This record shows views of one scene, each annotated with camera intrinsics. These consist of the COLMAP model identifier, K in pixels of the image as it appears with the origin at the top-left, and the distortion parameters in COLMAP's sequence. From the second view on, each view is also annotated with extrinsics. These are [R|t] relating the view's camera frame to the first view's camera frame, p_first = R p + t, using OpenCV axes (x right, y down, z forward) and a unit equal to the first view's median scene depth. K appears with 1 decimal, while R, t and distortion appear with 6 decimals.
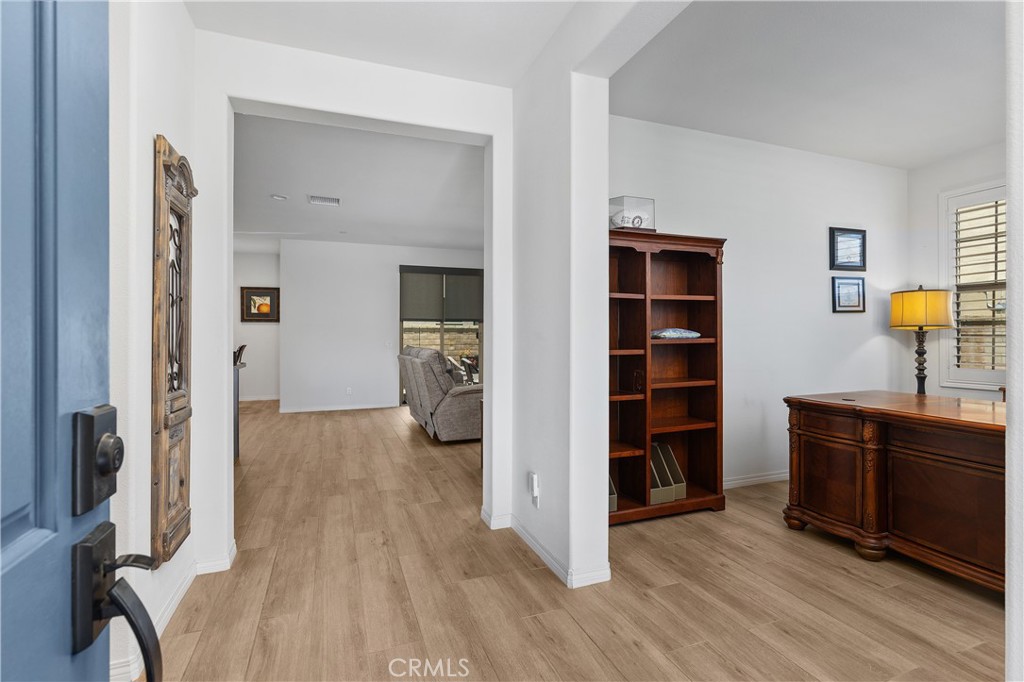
lens RADIAL K [[474.7, 0, 512.0], [0, 474.7, 341.0], [0, 0, 1]] dist [-0.000856, -0.000043]
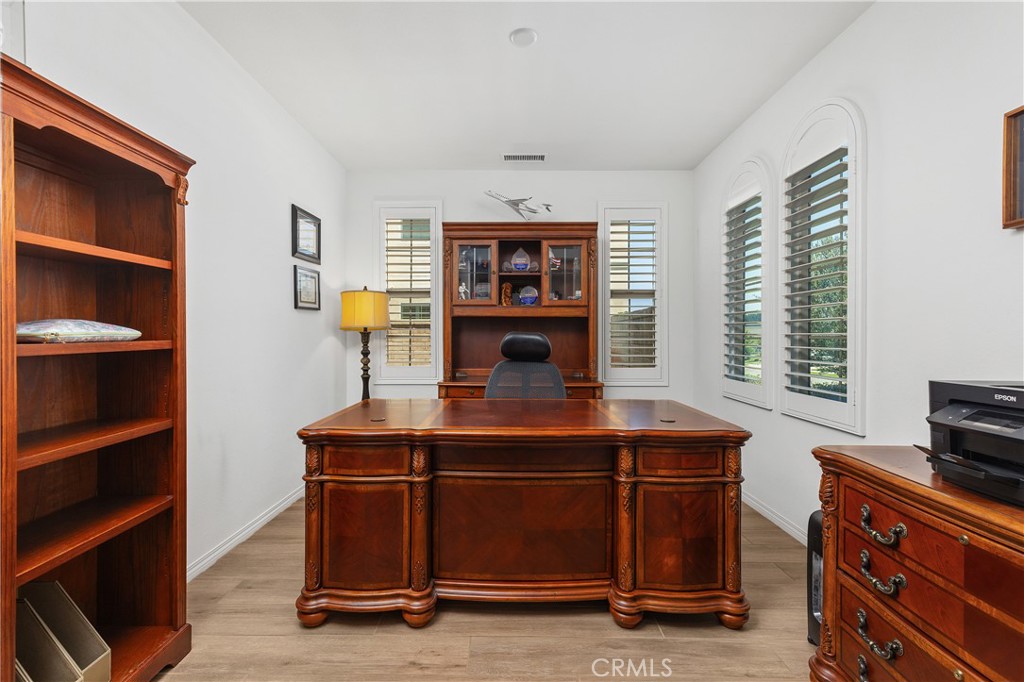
lens RADIAL K [[456.7, 0, 507.2], [0, 456.7, 336.8], [0, 0, 1]] dist [-0.001340, 0.000107]
pose [[0.365482, -0.000066, 0.930818, 0.086716], [0.011066, 0.999930, -0.004274, -0.003420], [-0.930753, 0.011863, 0.365457, 0.453838]]
